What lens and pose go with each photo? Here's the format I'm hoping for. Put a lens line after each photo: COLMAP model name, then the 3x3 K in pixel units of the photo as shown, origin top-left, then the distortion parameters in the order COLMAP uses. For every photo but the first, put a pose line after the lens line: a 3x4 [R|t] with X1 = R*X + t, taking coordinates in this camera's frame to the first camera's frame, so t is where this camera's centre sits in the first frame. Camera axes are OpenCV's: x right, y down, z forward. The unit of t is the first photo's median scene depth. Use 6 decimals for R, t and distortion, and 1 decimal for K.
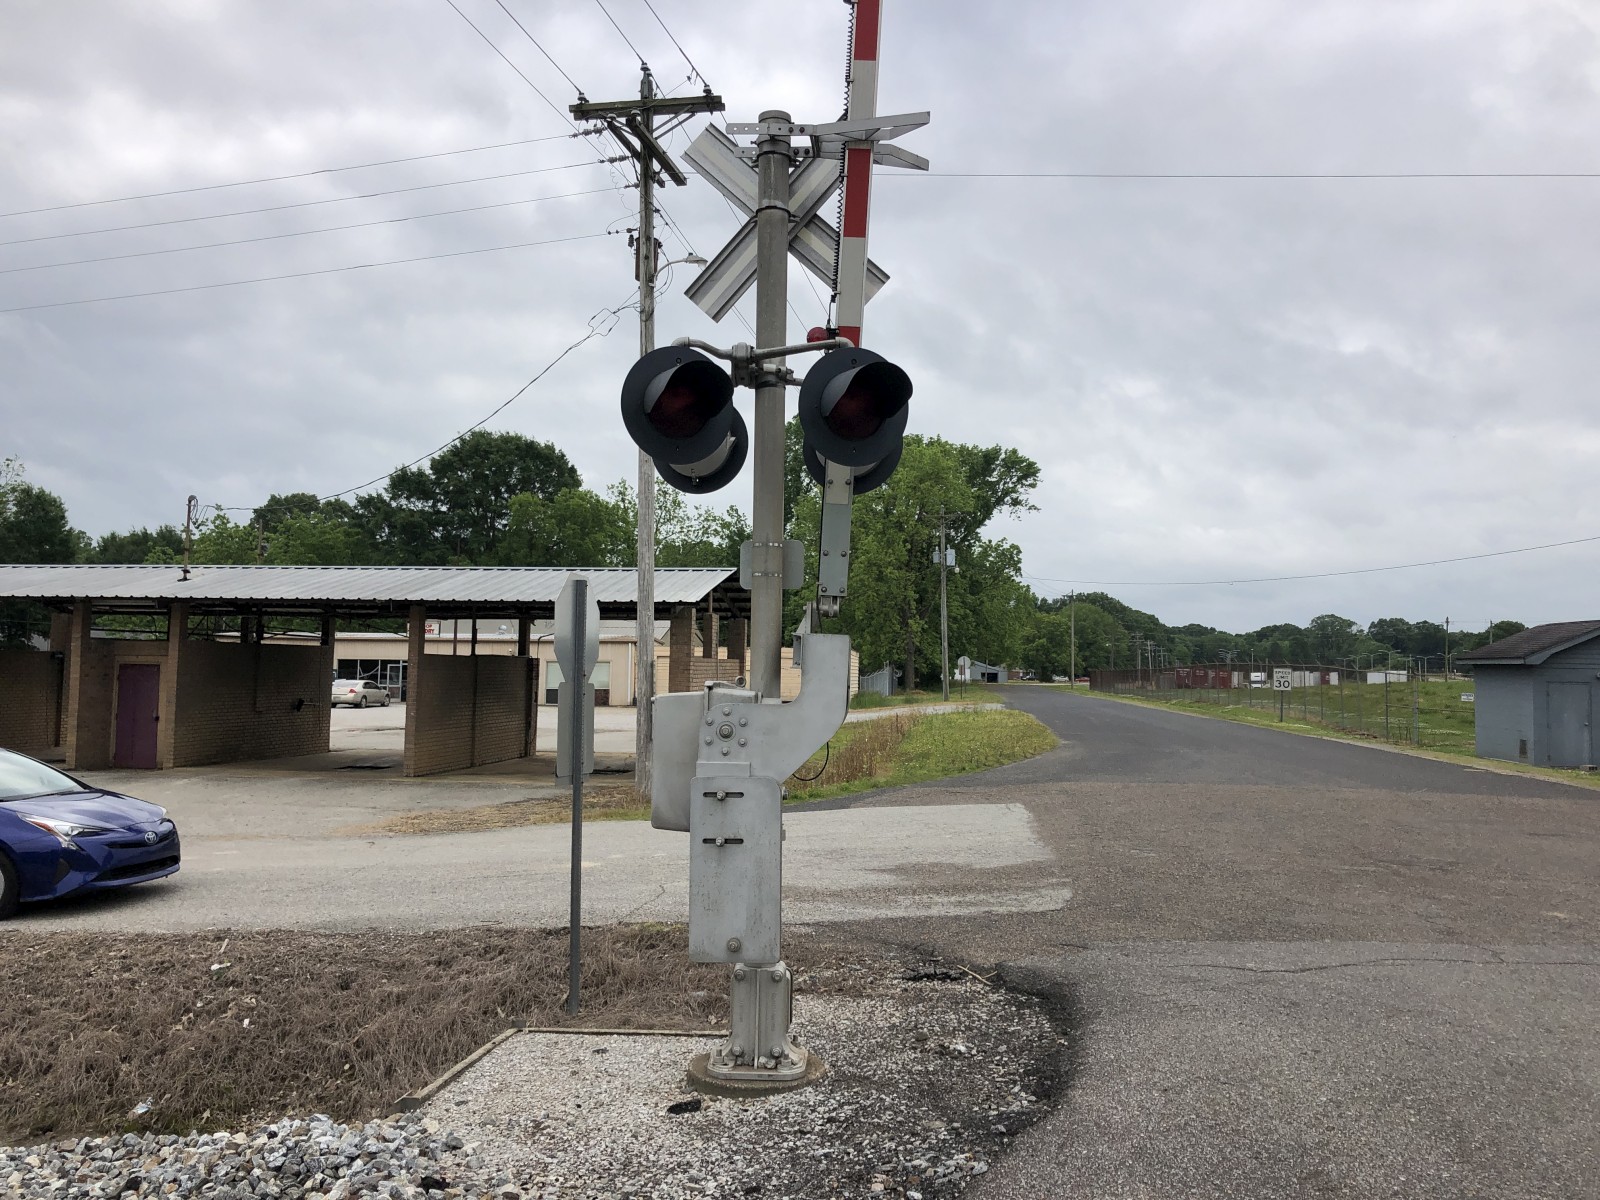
lens RADIAL K [[1241.5, 0, 800.0], [0, 1241.5, 600.0], [0, 0, 1]] dist [0.007901, 0.000175]
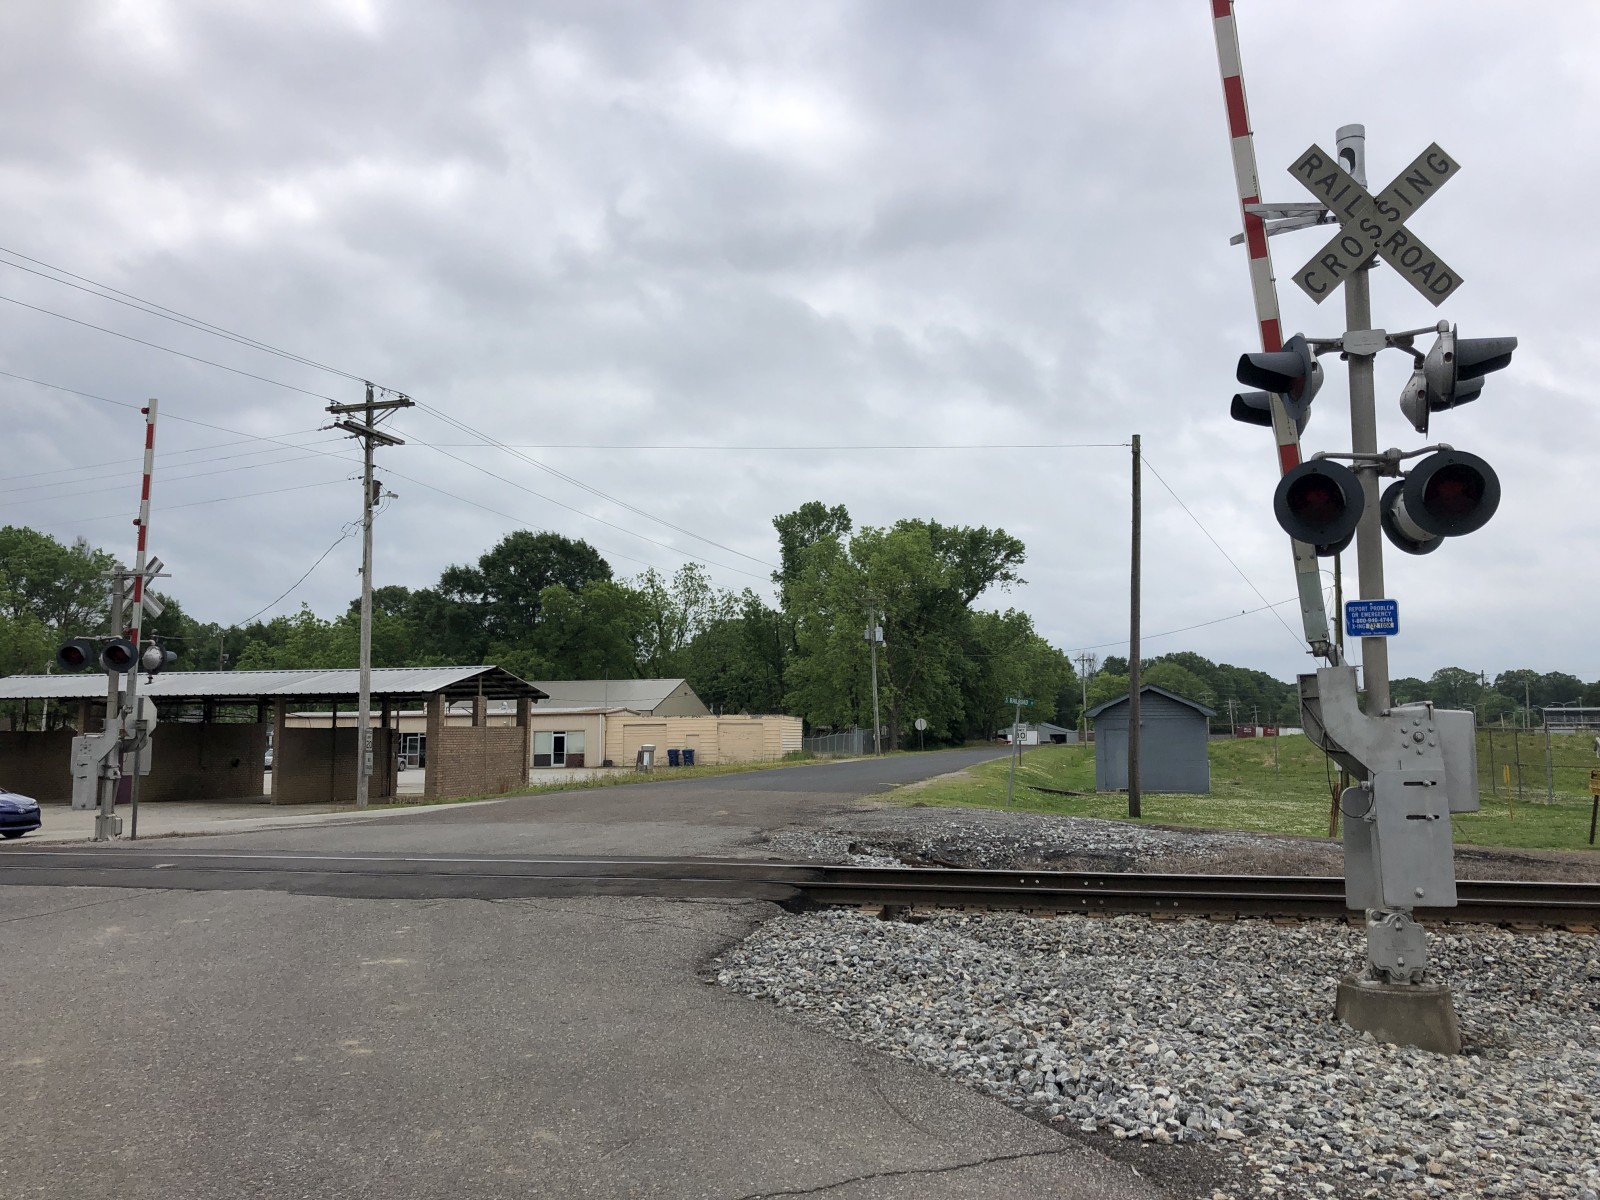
lens RADIAL K [[1259.6, 0, 822.7], [0, 1259.6, 604.0], [0, 0, 1]] dist [0.027454, -0.003131]
pose [[0.995223, -0.031086, -0.092543, 0.125639], [0.026502, 0.998380, -0.050356, -0.003249], [0.093959, 0.047663, 0.994434, -0.129344]]
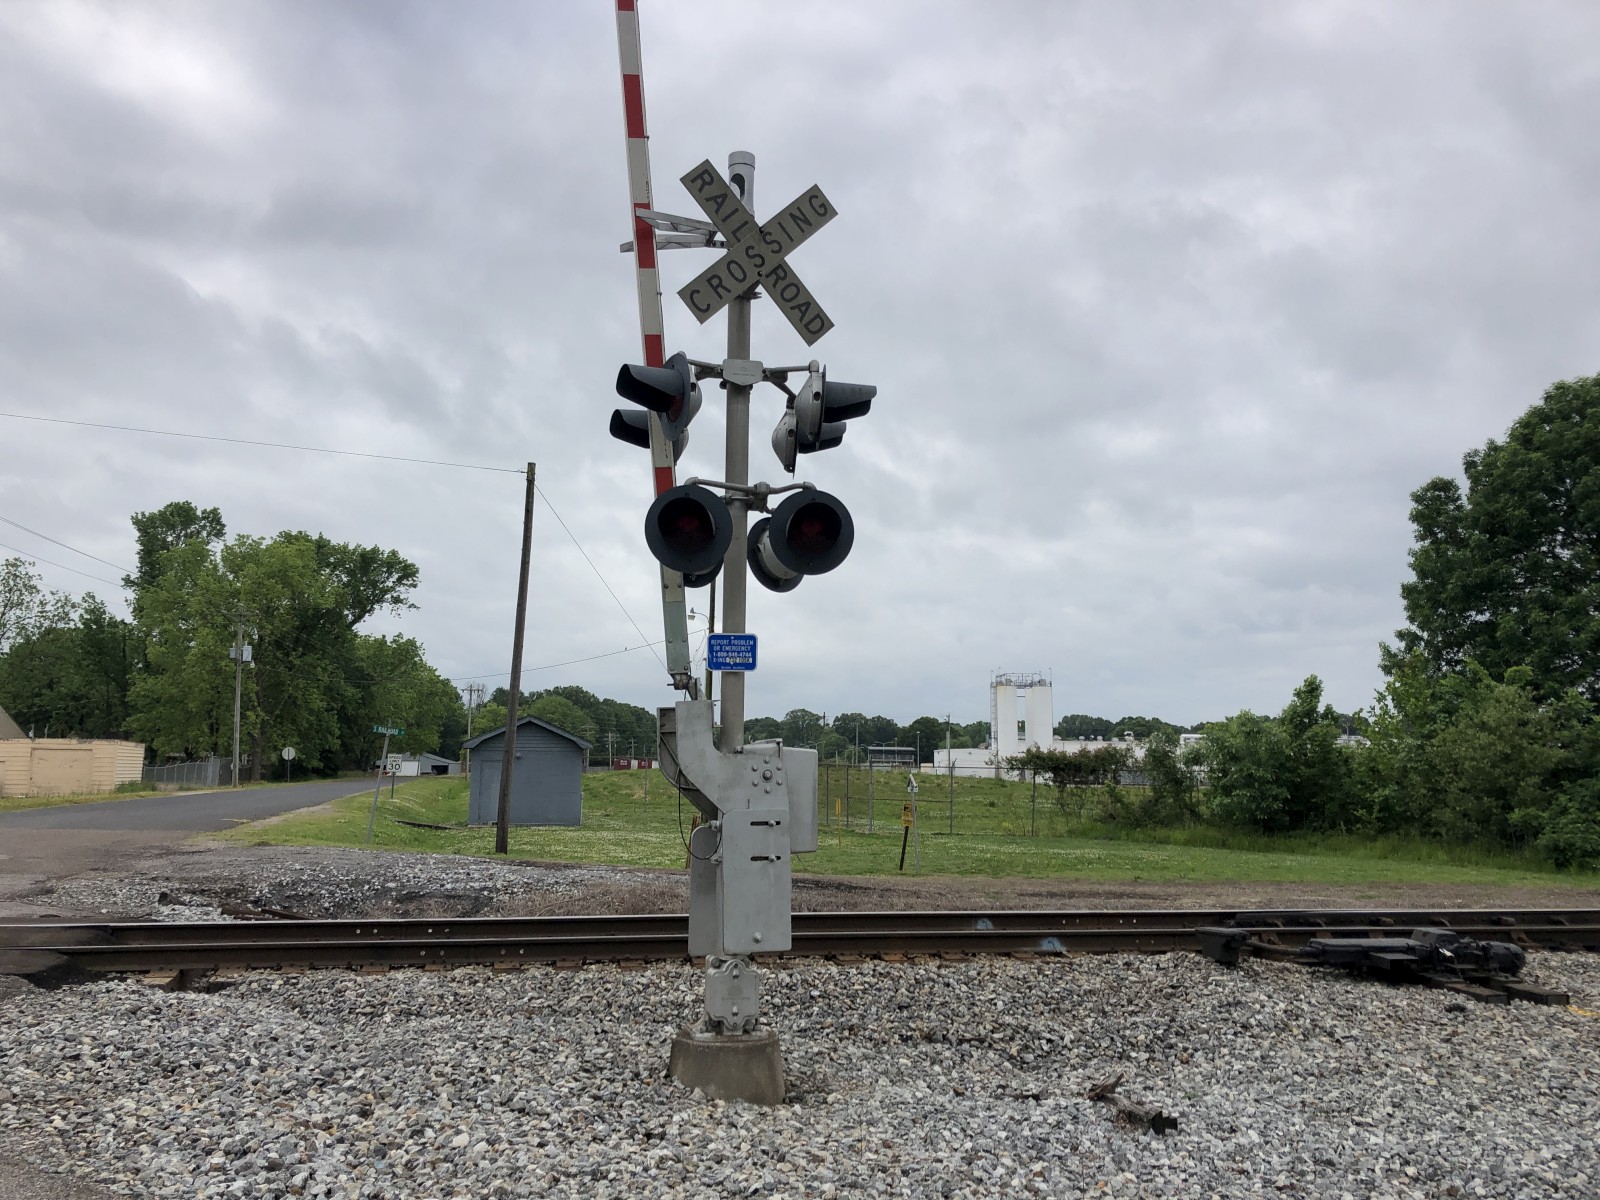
lens RADIAL K [[1234.8, 0, 816.7], [0, 1234.8, 595.7], [0, 0, 1]] dist [0.007549, -0.013739]
pose [[0.928914, 0.042616, 0.367835, 0.129699], [-0.013688, 0.996628, -0.080898, -0.002811], [-0.370043, 0.070113, 0.926365, -0.118432]]
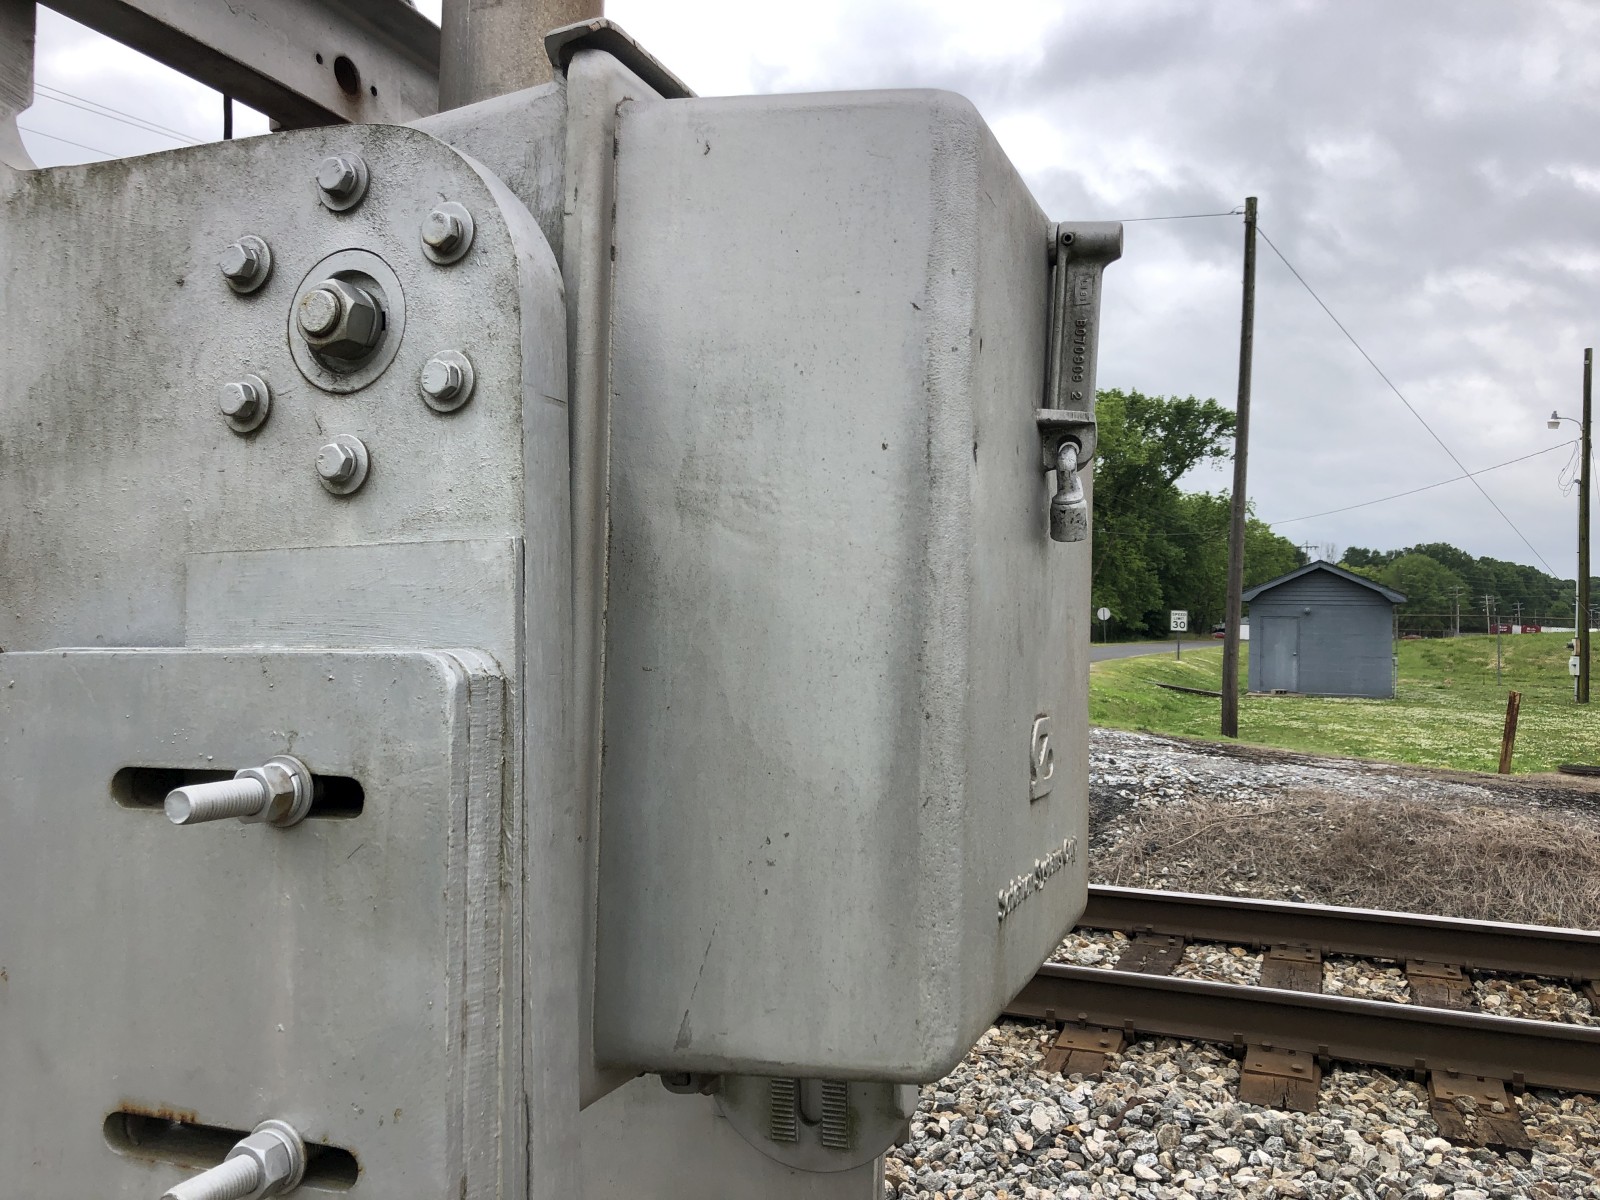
lens RADIAL K [[1264.9, 0, 831.3], [0, 1264.9, 596.2], [0, 0, 1]] dist [-0.000764, -0.002227]
pose [[0.963949, -0.005590, -0.266027, 0.158536], [0.013527, 0.999516, 0.028015, 0.003168], [0.265741, -0.030603, 0.963559, -0.058122]]
